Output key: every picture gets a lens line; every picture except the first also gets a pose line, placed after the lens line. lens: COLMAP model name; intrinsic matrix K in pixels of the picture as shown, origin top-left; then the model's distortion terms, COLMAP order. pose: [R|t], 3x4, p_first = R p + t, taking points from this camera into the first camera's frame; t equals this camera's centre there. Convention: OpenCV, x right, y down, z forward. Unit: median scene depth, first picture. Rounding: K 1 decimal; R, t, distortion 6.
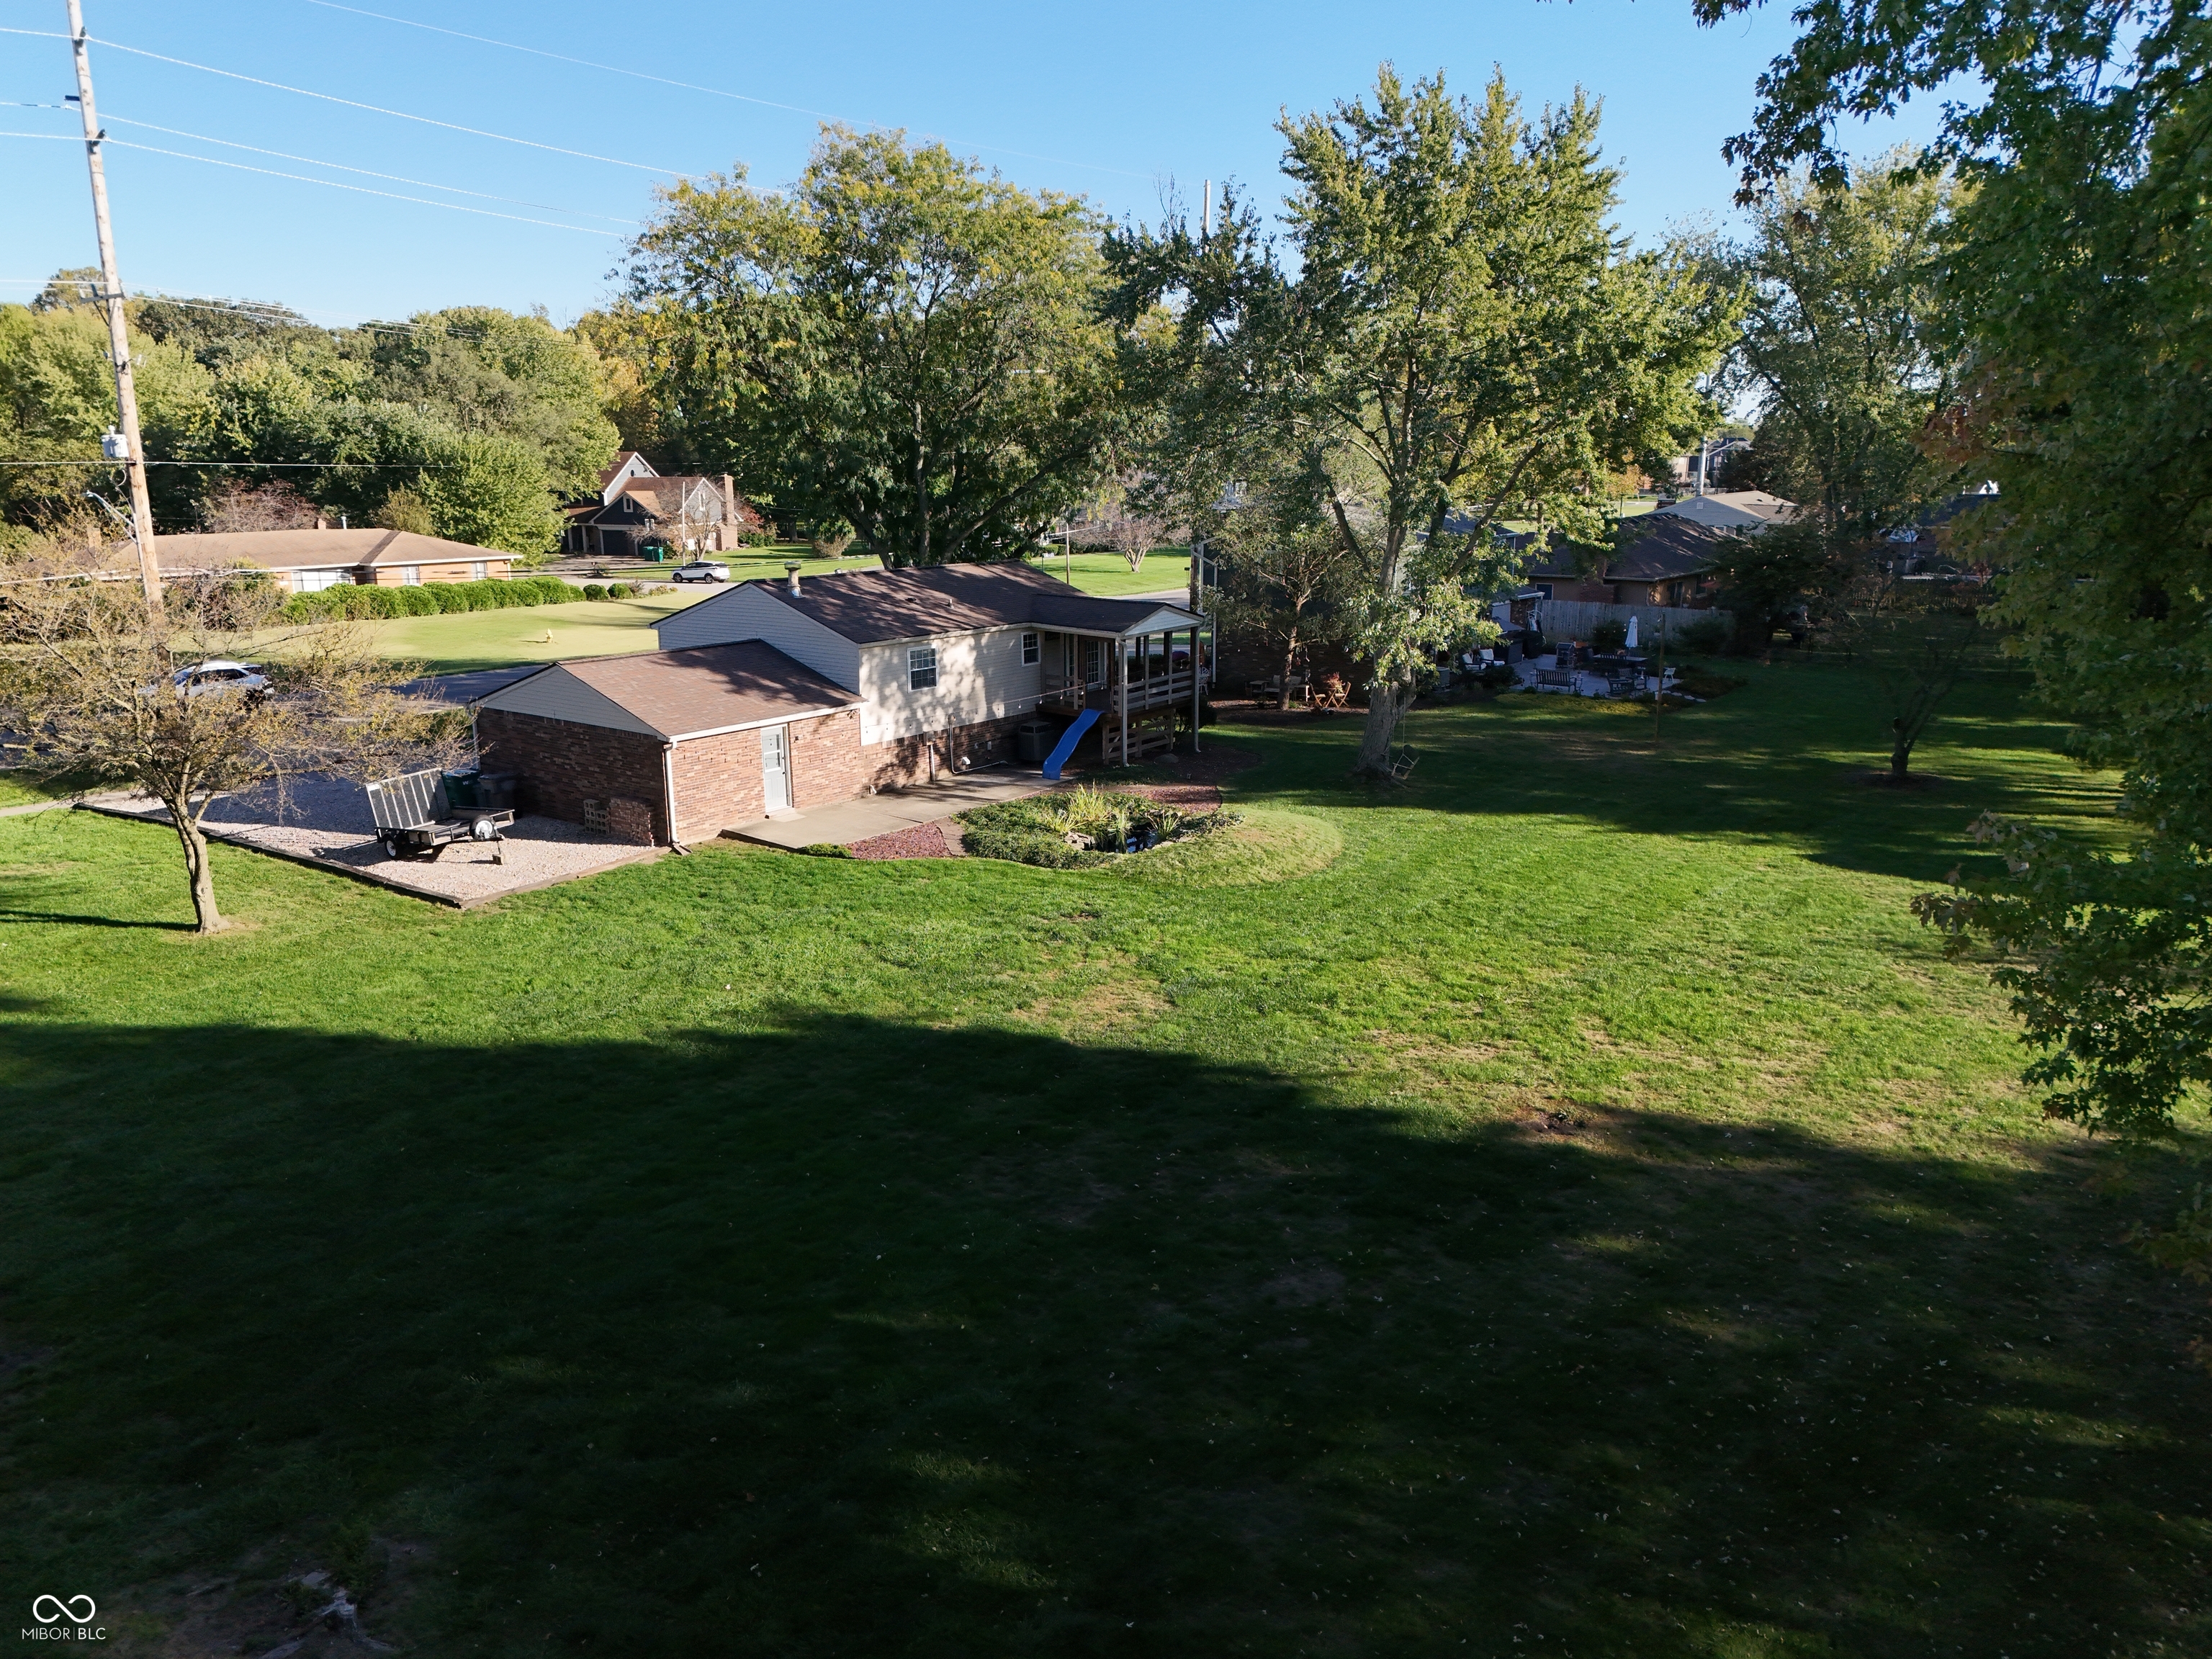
lens RADIAL K [[1557.0, 0, 1105.1], [0, 1557.0, 825.1], [0, 0, 1]] dist [0.008751, 0.011928]
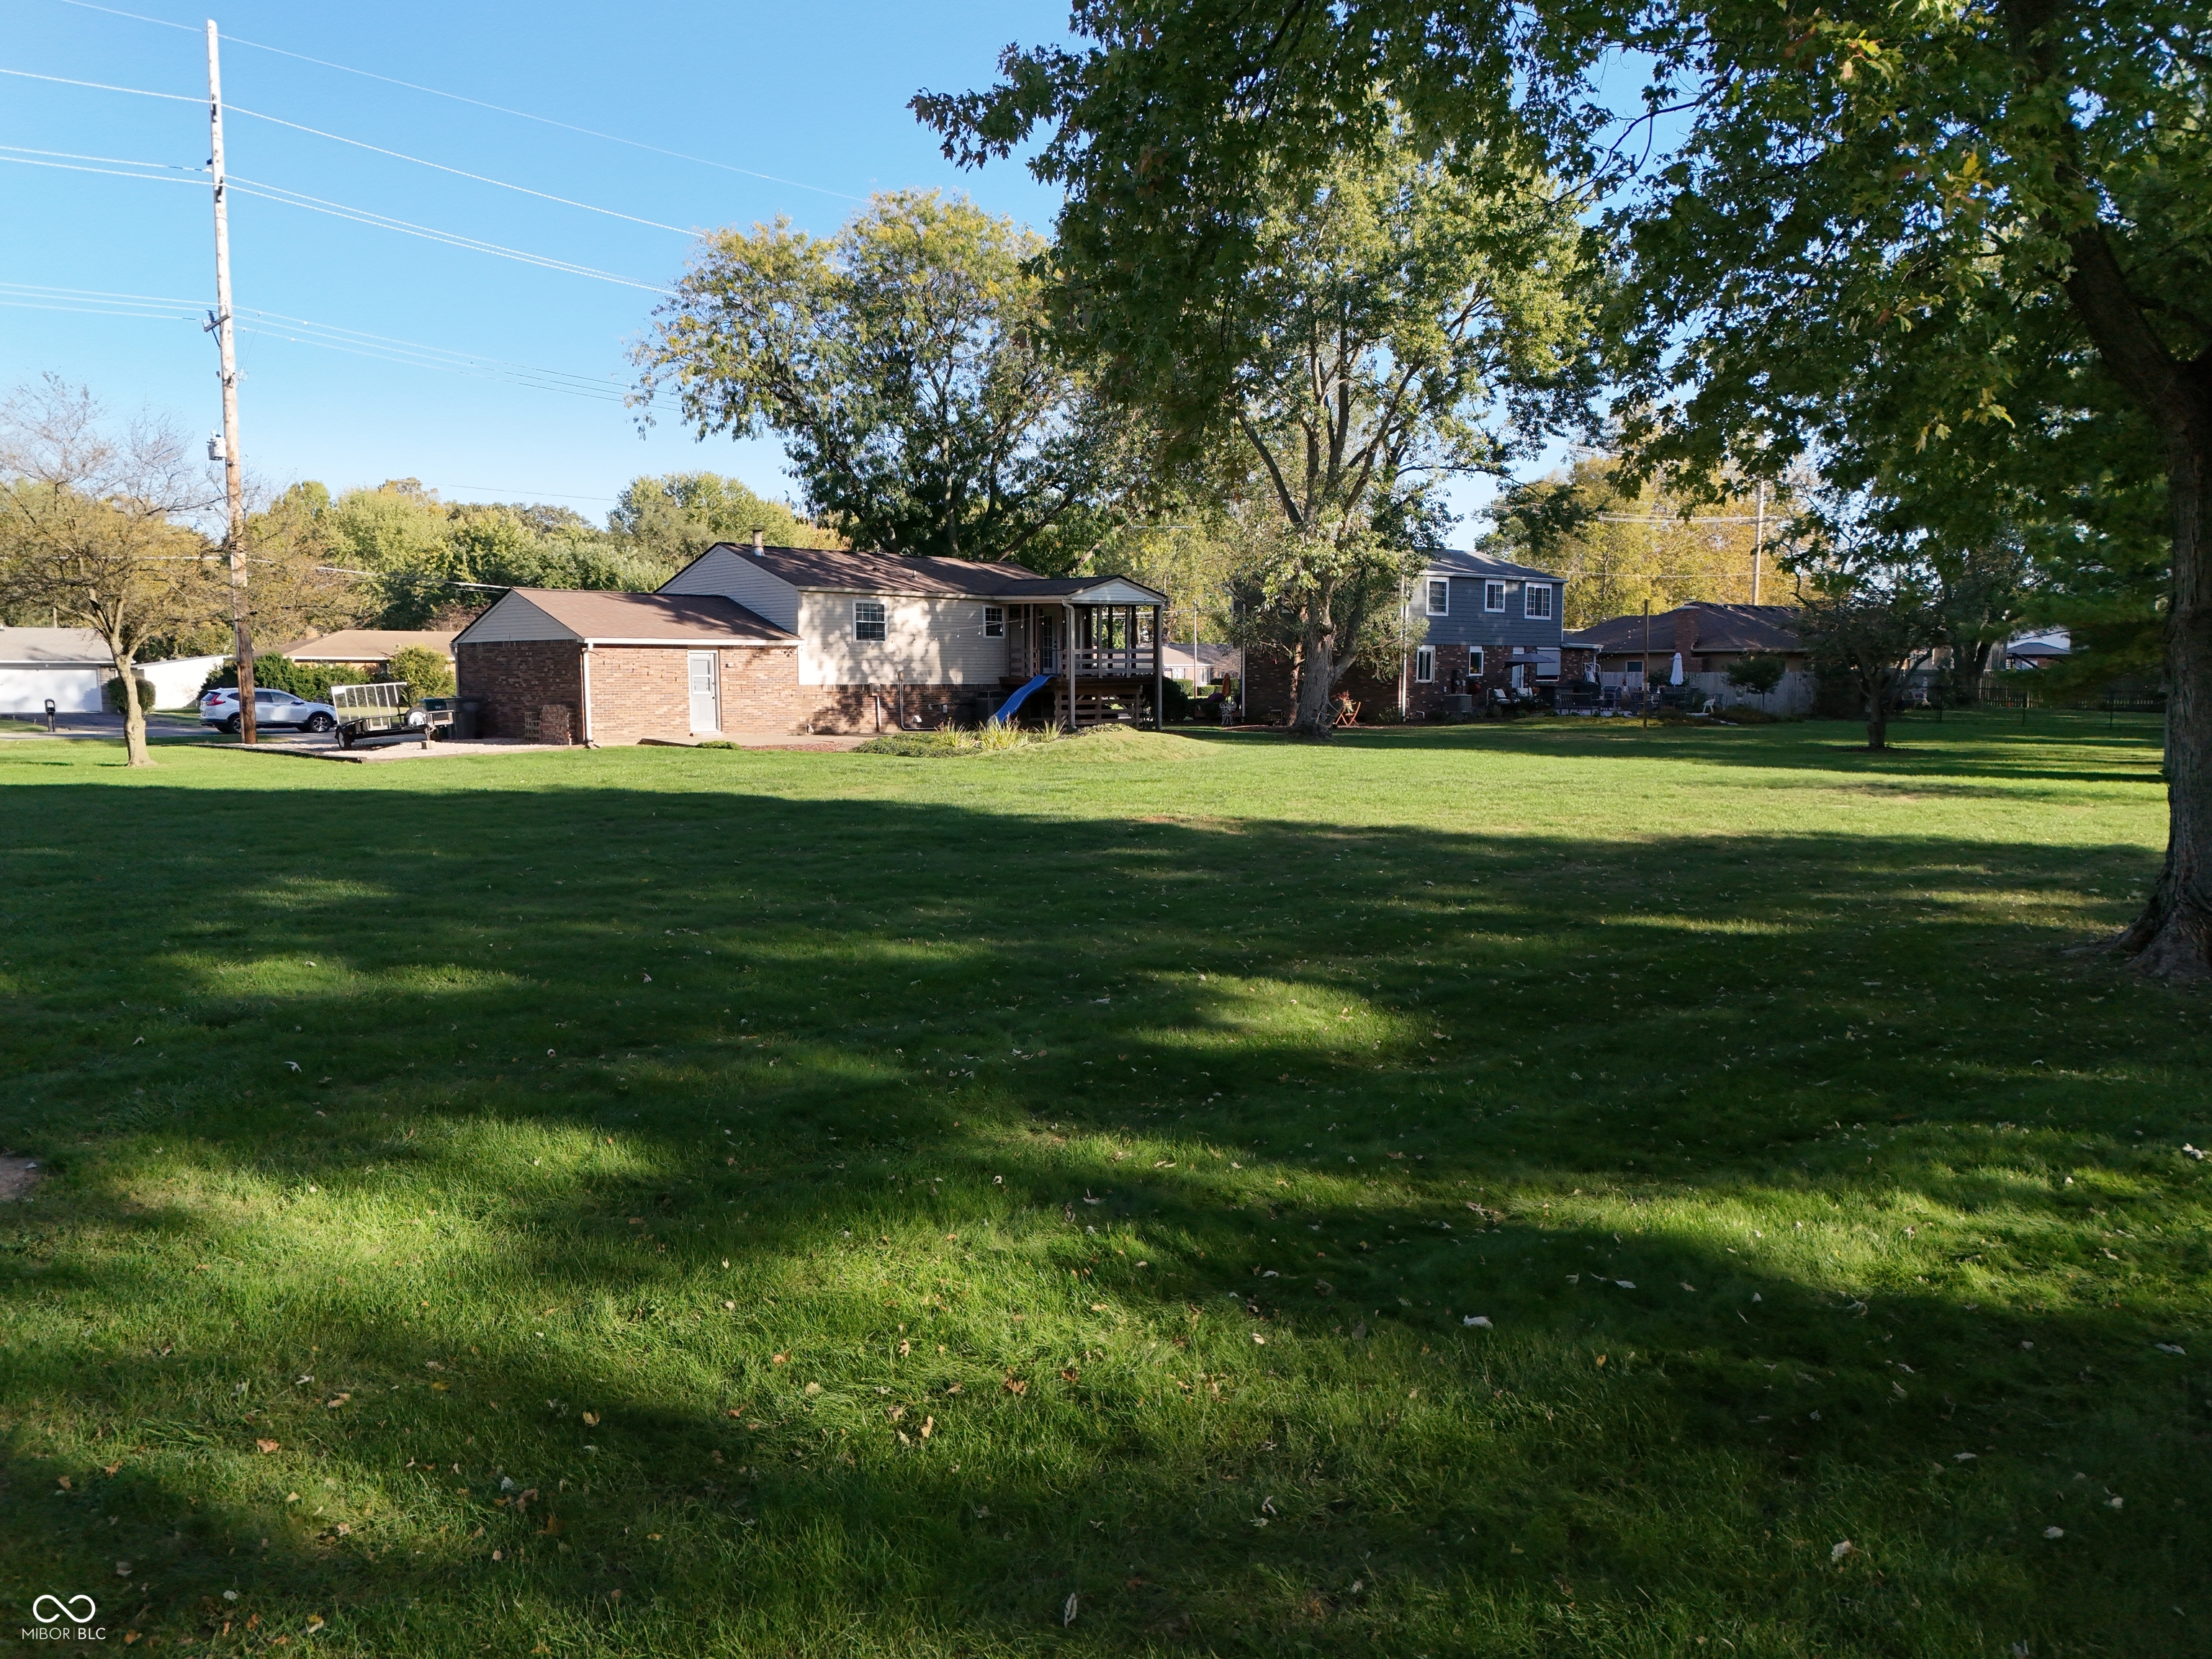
lens RADIAL K [[1557.0, 0, 1095.7], [0, 1557.0, 821.5], [0, 0, 1]] dist [0.008751, 0.011928]
pose [[0.987387, 0.016477, -0.157463, 0.199303], [-0.037466, 0.990638, -0.131272, 0.163221], [0.153826, 0.135516, 0.978761, 0.013014]]
